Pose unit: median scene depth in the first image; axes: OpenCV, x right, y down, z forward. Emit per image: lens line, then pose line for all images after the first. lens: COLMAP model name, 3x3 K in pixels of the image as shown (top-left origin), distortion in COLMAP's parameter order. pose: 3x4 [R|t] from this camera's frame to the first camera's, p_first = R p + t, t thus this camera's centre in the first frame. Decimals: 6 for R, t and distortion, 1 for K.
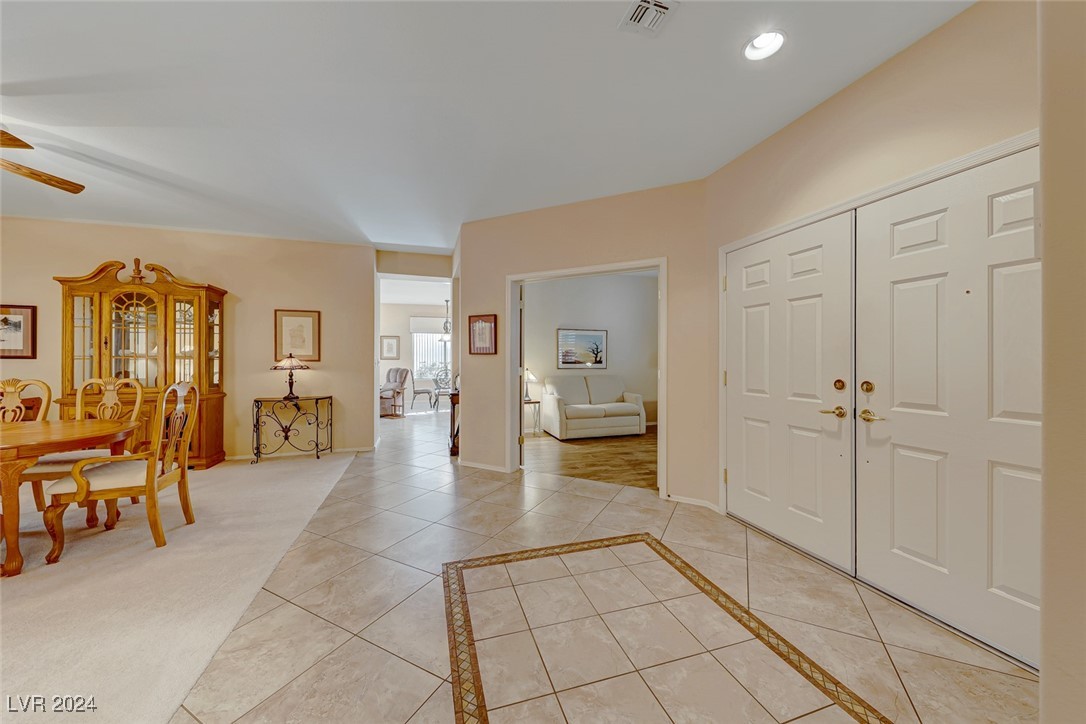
lens RADIAL K [[373.2, 0, 541.5], [0, 373.2, 361.4], [0, 0, 1]] dist [0.011795, -0.003314]
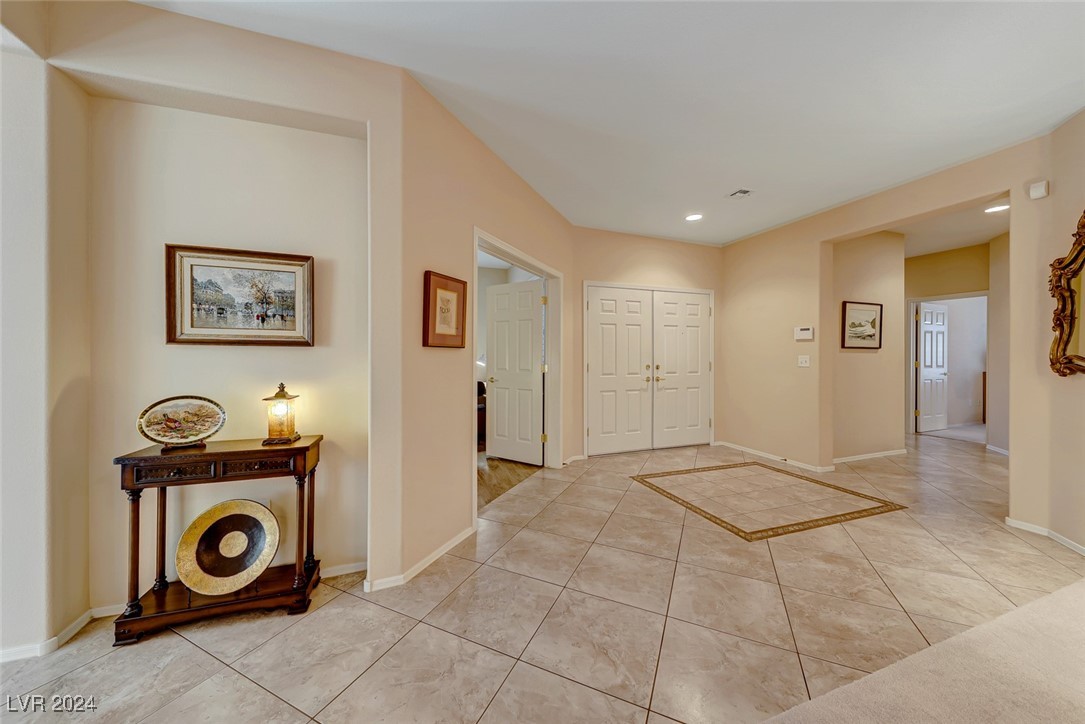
lens RADIAL K [[372.8, 0, 540.2], [0, 372.8, 358.5], [0, 0, 1]] dist [0.011795, -0.003314]
pose [[-0.035145, -0.009160, 0.999340, -0.744815], [0.006108, 0.999937, 0.009380, -0.006547], [-0.999364, 0.006433, -0.035087, 0.918159]]
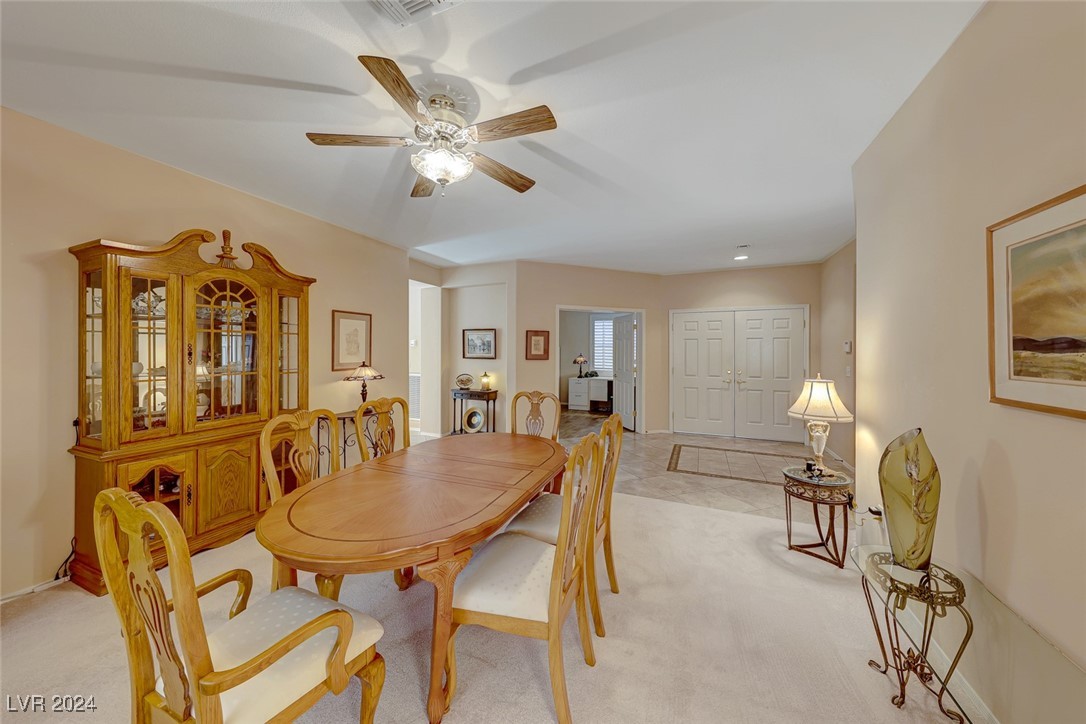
lens RADIAL K [[373.2, 0, 534.8], [0, 373.2, 349.4], [0, 0, 1]] dist [0.011795, -0.003314]
pose [[0.663871, 0.002370, 0.747844, -1.222055], [0.003260, 0.999976, -0.006064, -0.049425], [-0.747840, 0.006464, 0.663847, 0.118459]]
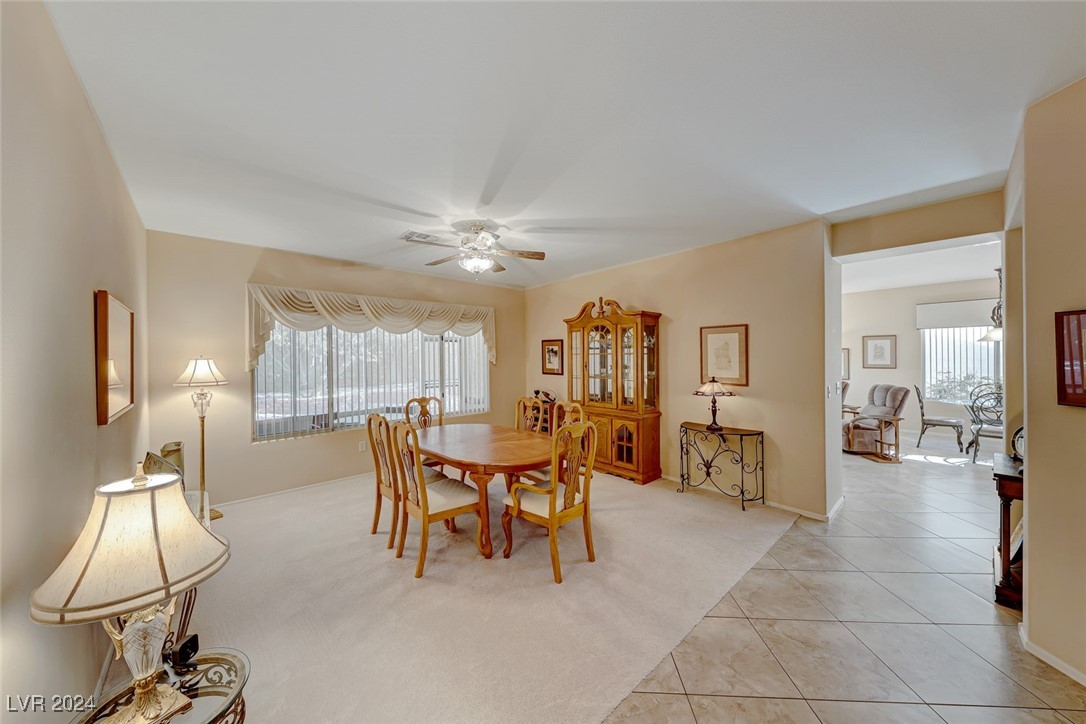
lens RADIAL K [[373.2, 0, 543.7], [0, 373.2, 355.0], [0, 0, 1]] dist [0.011795, -0.003314]
pose [[0.418061, -0.007548, -0.908388, -0.053905], [0.002686, 0.999971, -0.007073, -0.075621], [0.908415, 0.000517, 0.418069, 0.322418]]
